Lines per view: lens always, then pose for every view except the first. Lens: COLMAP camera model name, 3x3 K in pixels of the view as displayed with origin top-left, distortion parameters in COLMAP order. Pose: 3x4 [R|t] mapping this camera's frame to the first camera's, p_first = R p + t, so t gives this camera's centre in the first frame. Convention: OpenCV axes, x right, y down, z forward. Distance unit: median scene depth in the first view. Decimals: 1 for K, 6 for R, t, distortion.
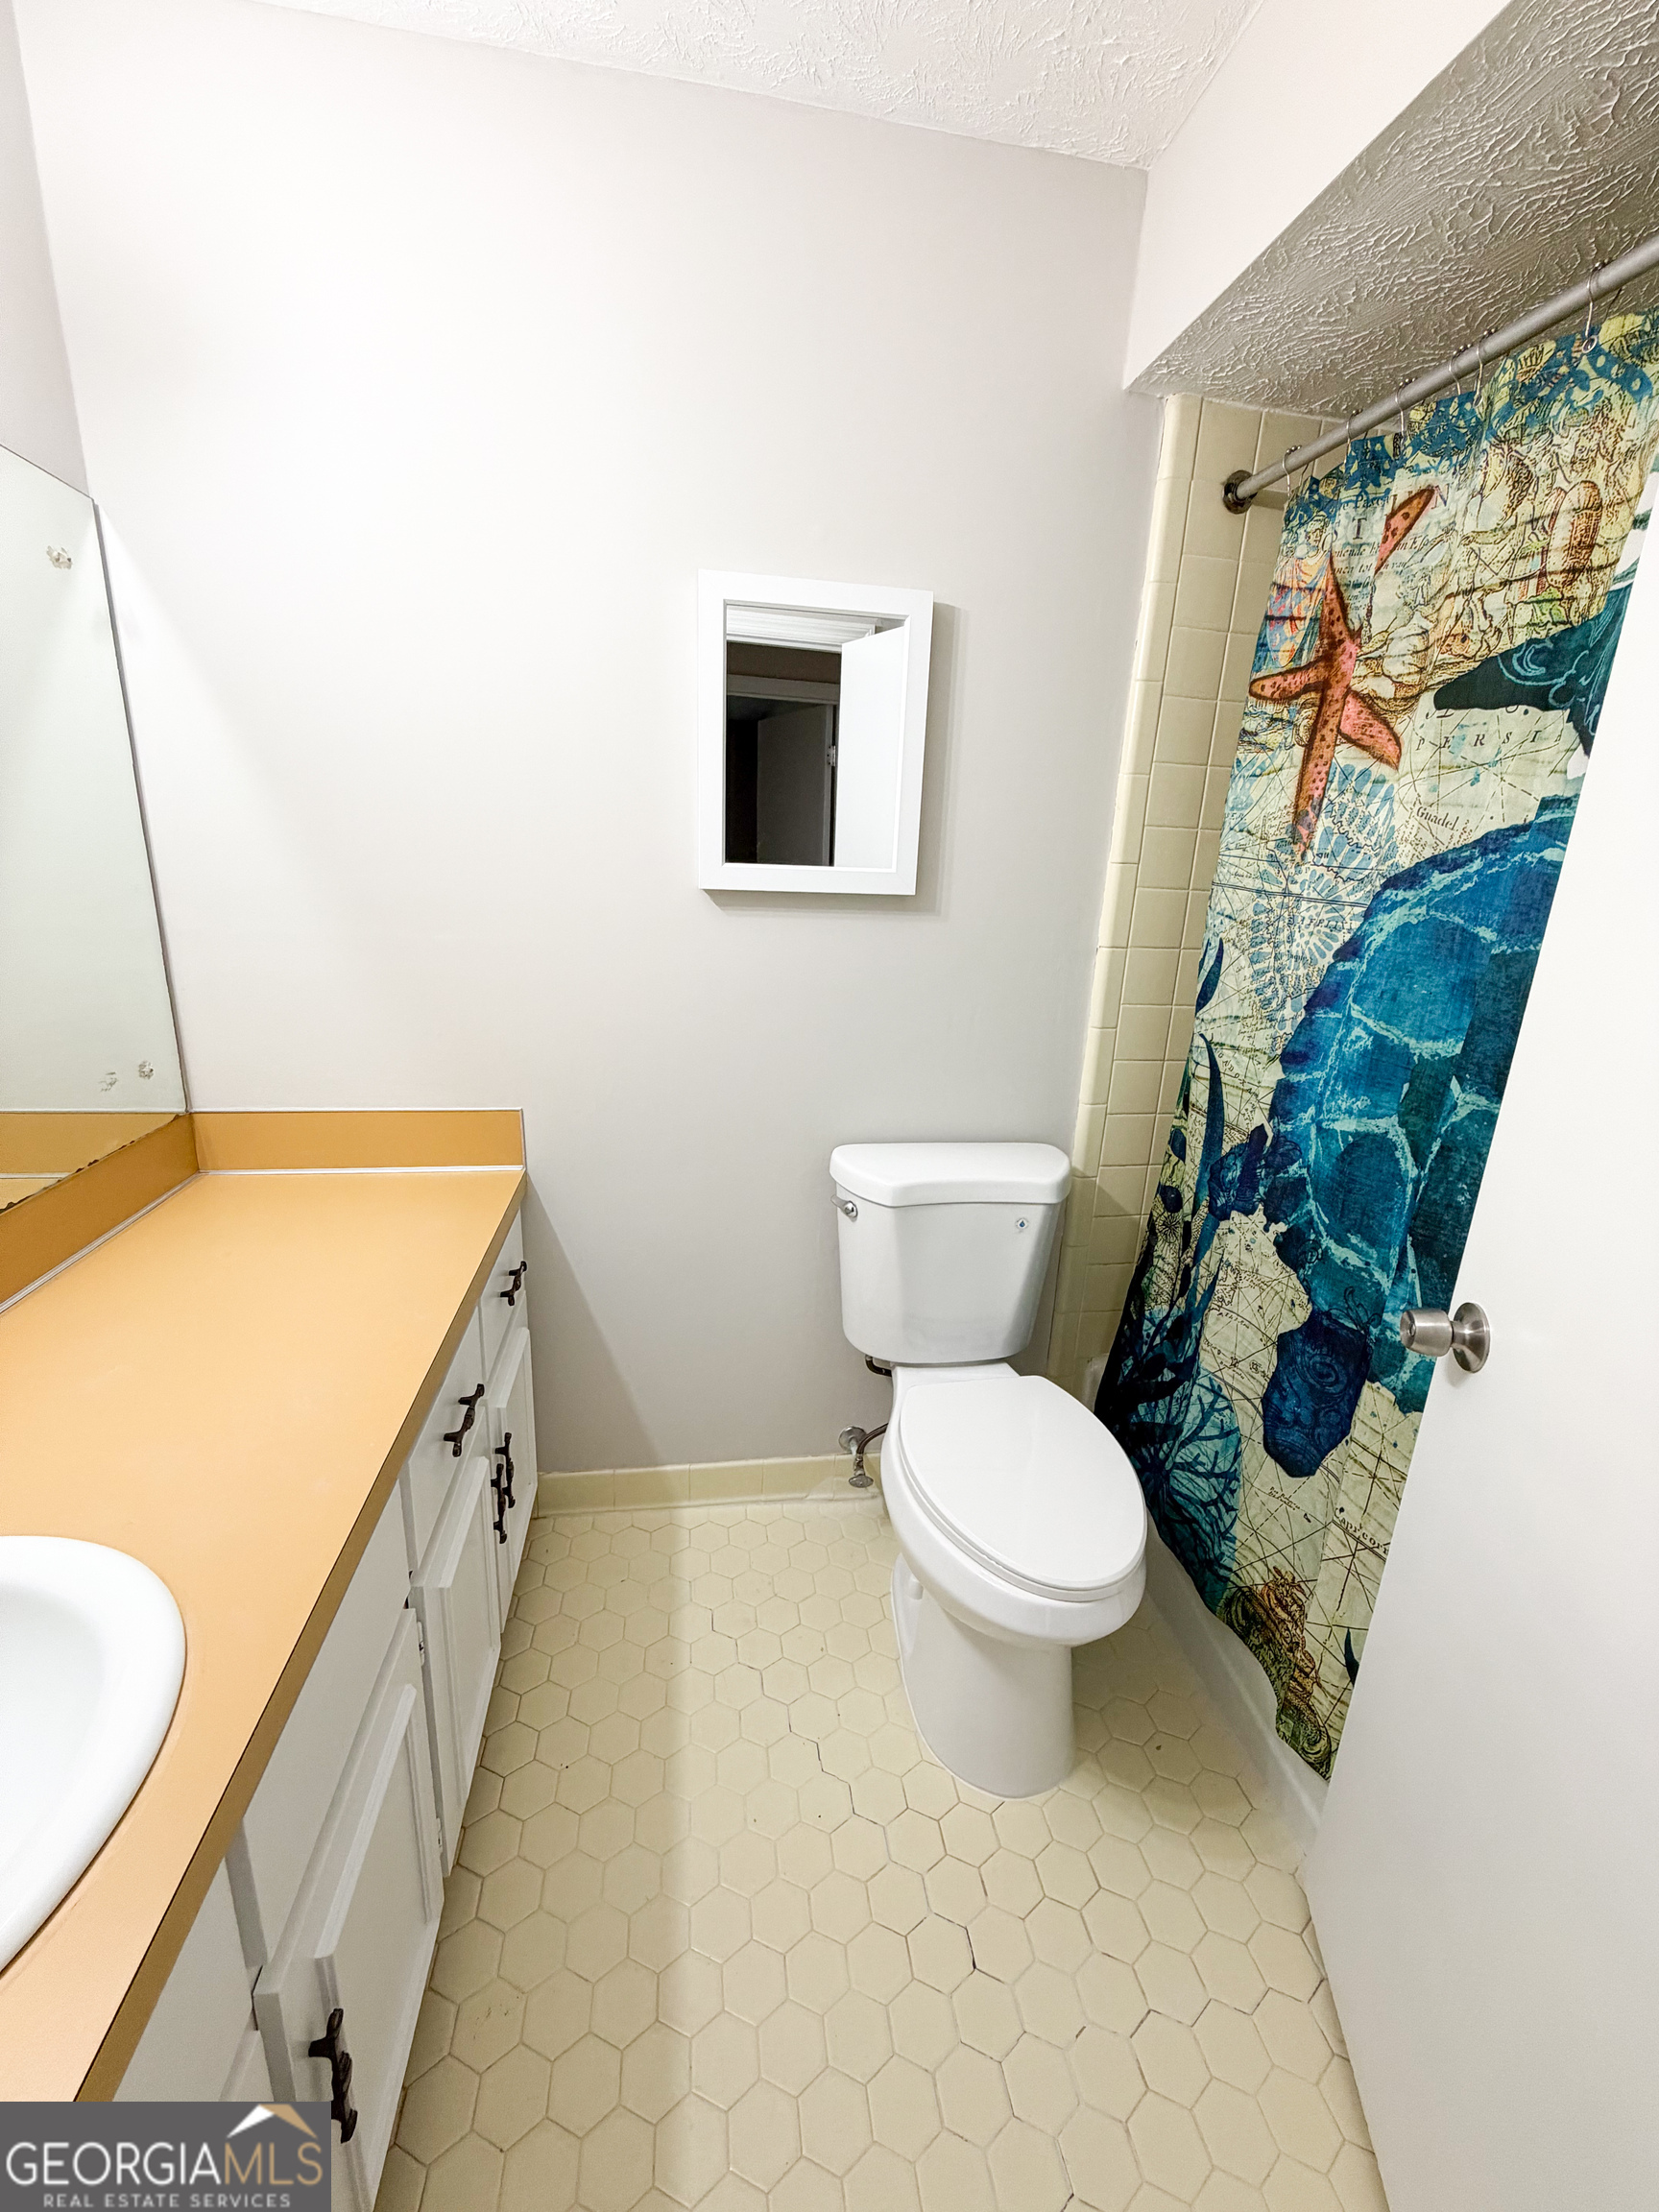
lens RADIAL K [[882.9, 0, 832.5], [0, 882.9, 1098.4], [0, 0, 1]] dist [0.001038, -0.000016]
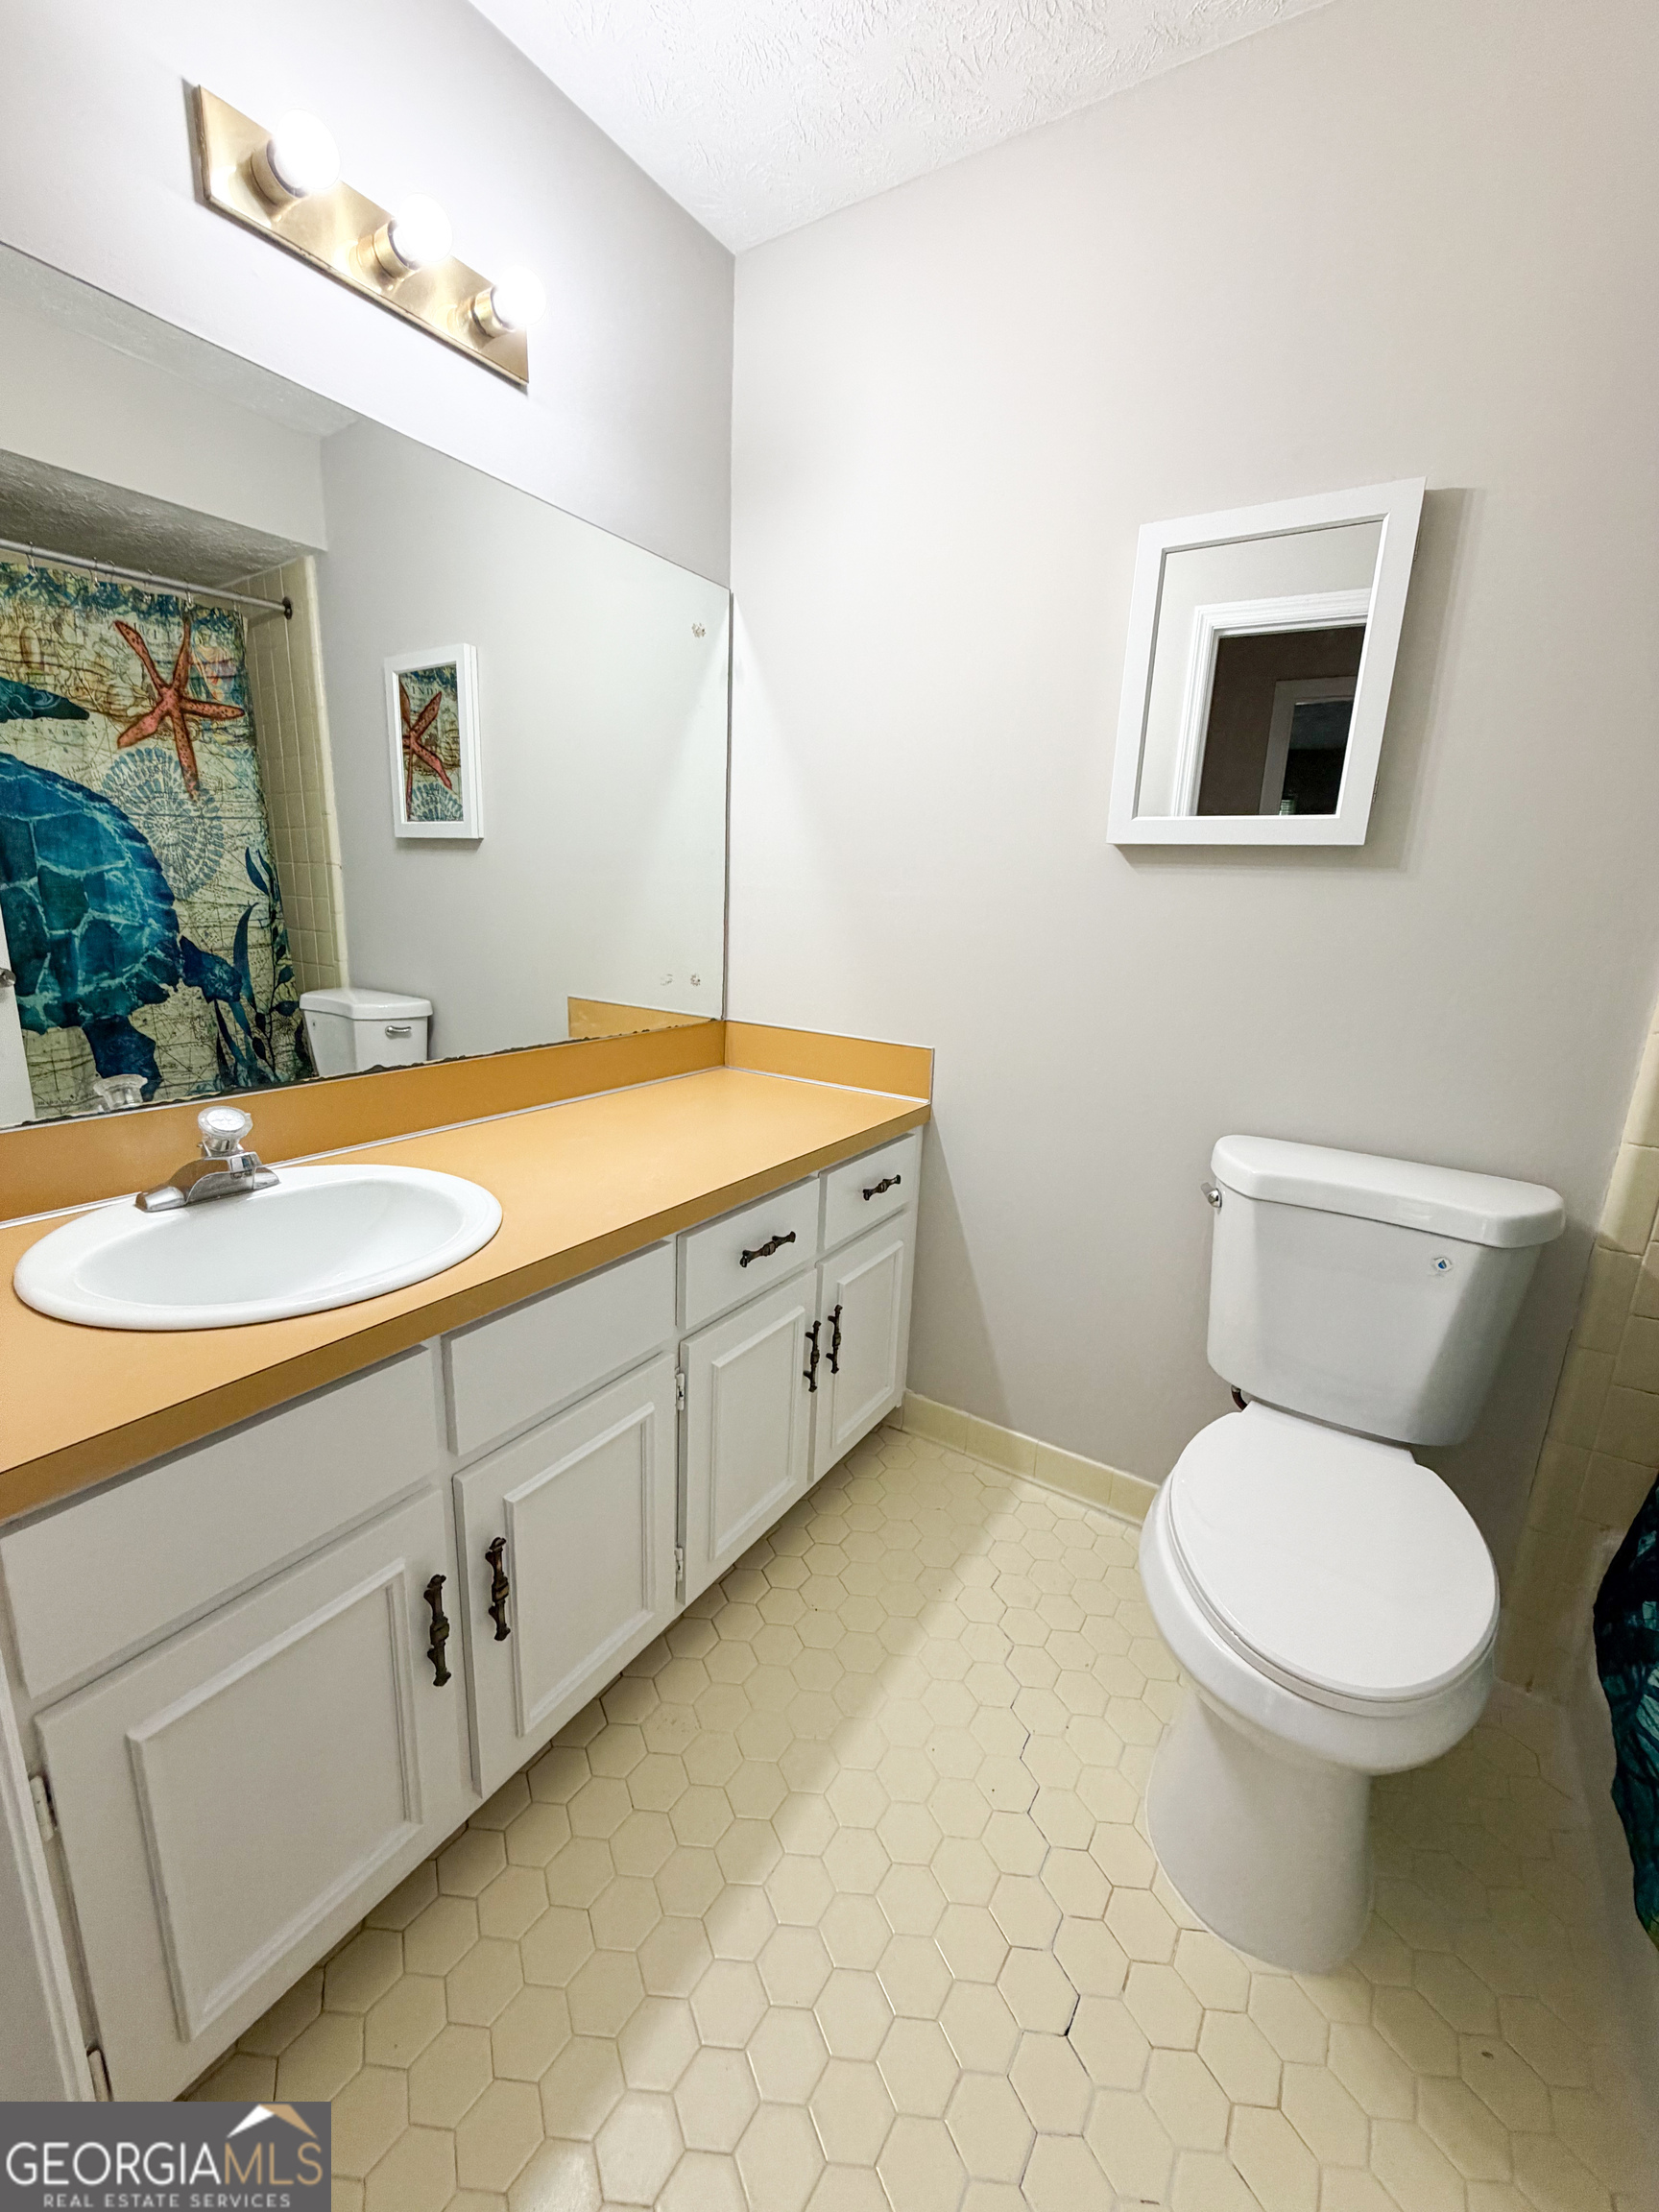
lens RADIAL K [[880.6, 0, 831.2], [0, 880.6, 1098.4], [0, 0, 1]] dist [-0.000442, -0.000027]
pose [[0.747652, 0.142187, -0.648690, 0.293184], [-0.188087, 0.982151, -0.001502, 0.102342], [0.636899, 0.123133, 0.761051, 0.073365]]
